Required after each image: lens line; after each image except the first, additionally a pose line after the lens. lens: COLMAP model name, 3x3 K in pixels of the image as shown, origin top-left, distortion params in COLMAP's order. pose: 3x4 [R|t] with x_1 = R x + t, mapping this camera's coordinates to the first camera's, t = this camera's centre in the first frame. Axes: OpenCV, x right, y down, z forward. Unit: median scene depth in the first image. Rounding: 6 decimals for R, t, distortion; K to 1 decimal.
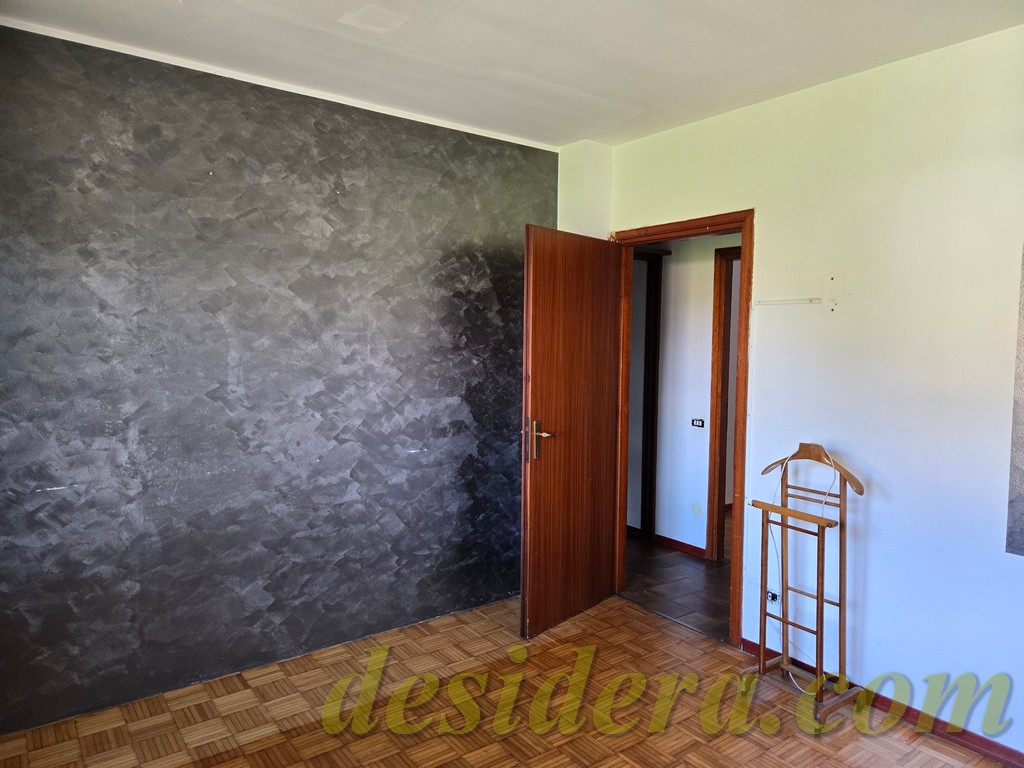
lens RADIAL K [[687.3, 0, 512.3], [0, 687.3, 389.7], [0, 0, 1]] dist [0.050896, -0.034522]
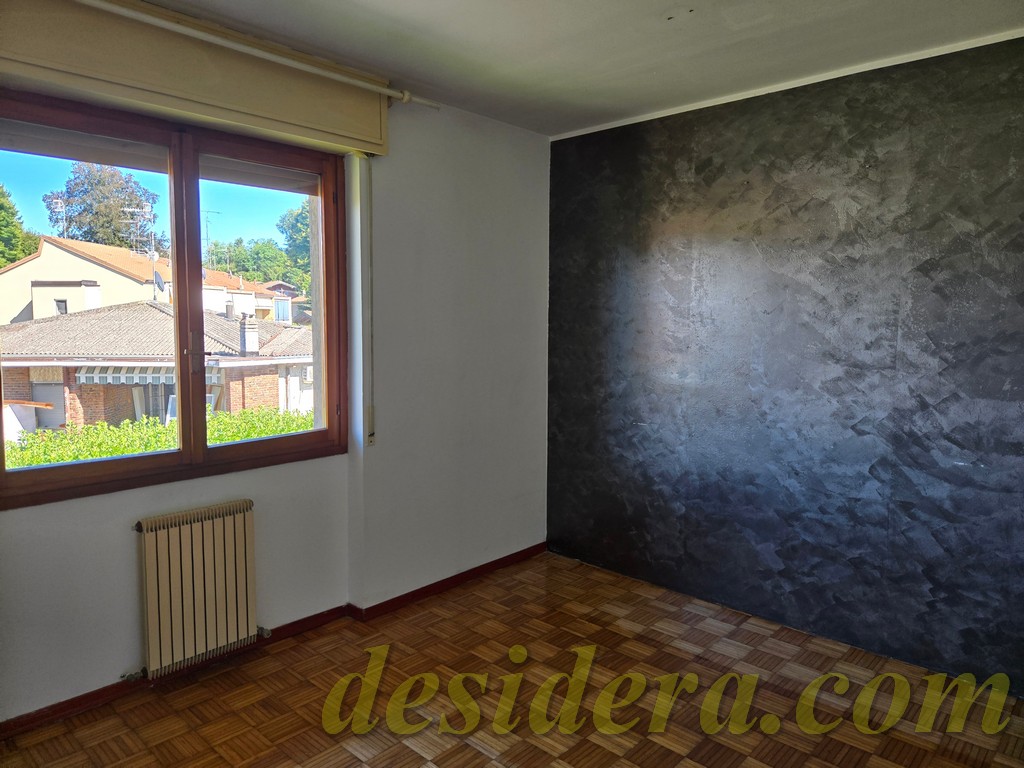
lens RADIAL K [[687.3, 0, 513.3], [0, 687.3, 385.6], [0, 0, 1]] dist [0.050896, -0.034522]
pose [[0.180646, 0.083036, -0.980037, 0.609335], [-0.077013, 0.994565, 0.070071, -0.018782], [0.980528, 0.062817, 0.186059, 0.372714]]
